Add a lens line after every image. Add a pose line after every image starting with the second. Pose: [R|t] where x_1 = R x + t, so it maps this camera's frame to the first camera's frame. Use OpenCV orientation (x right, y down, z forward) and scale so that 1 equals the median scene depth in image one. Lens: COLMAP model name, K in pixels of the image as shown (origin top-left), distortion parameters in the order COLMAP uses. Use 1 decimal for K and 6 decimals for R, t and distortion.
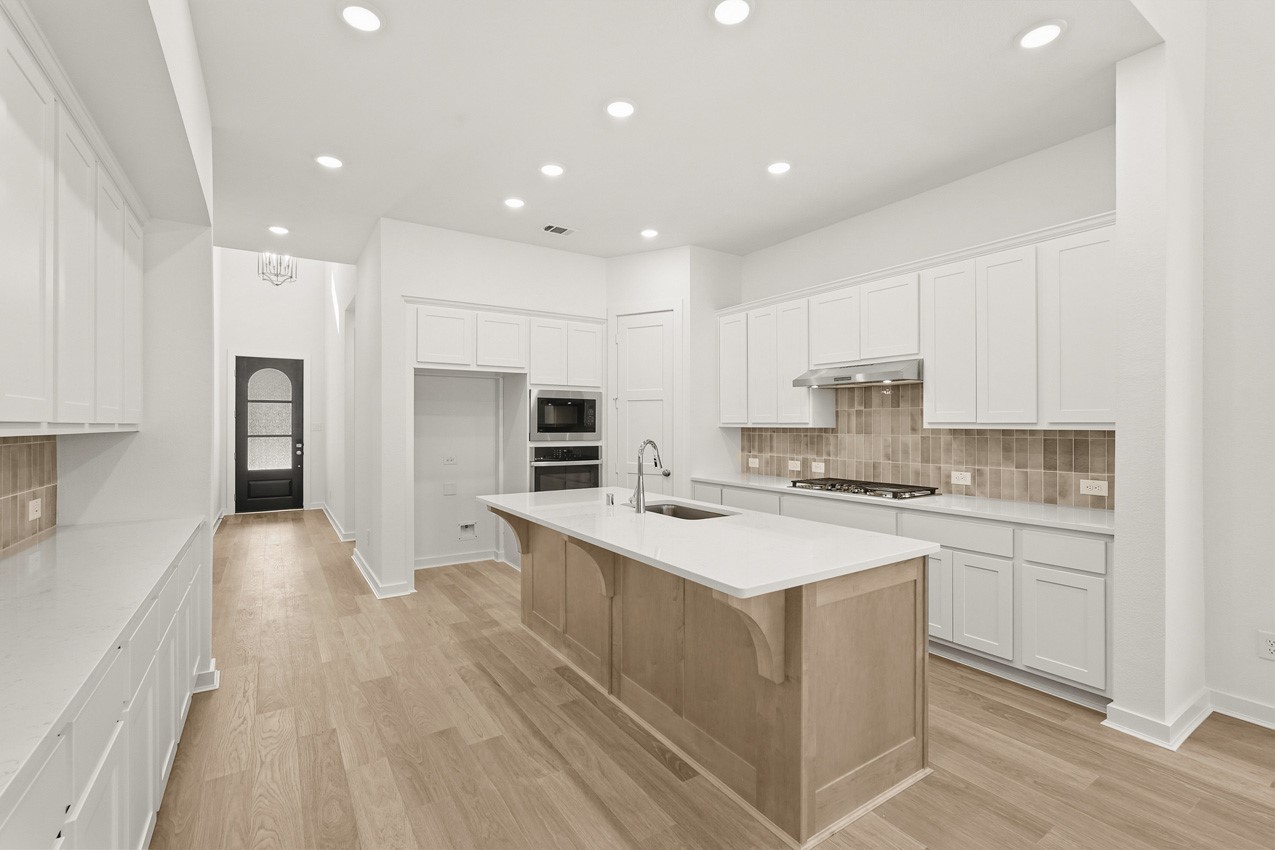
lens RADIAL K [[561.0, 0, 638.8], [0, 561.0, 424.4], [0, 0, 1]] dist [-0.015018, 0.007415]
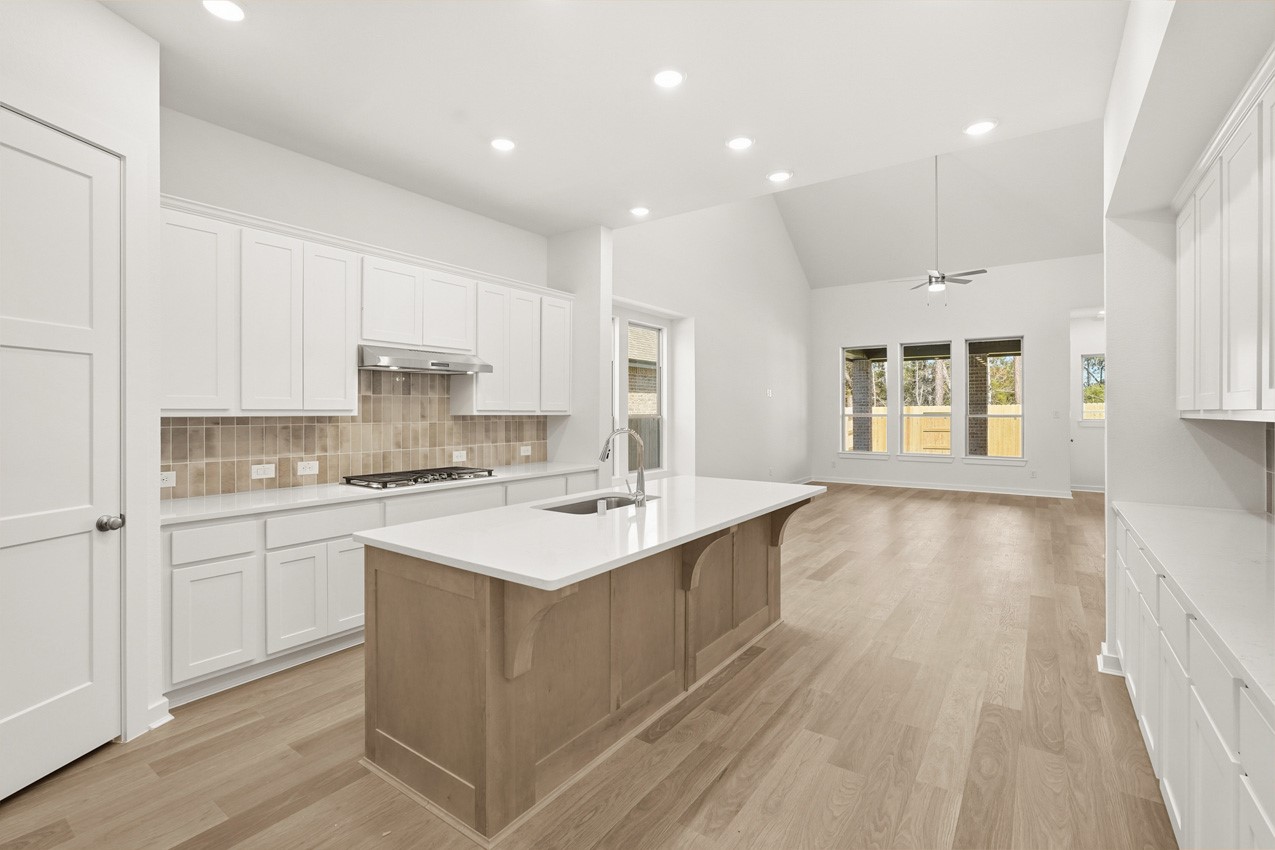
lens RADIAL K [[561.0, 0, 646.1], [0, 561.0, 413.0], [0, 0, 1]] dist [-0.015018, 0.007415]
pose [[-0.361077, -0.001426, 0.932535, -0.768357], [0.000553, 0.999998, 0.001744, 0.000938], [-0.932536, 0.001146, -0.361075, 1.172404]]
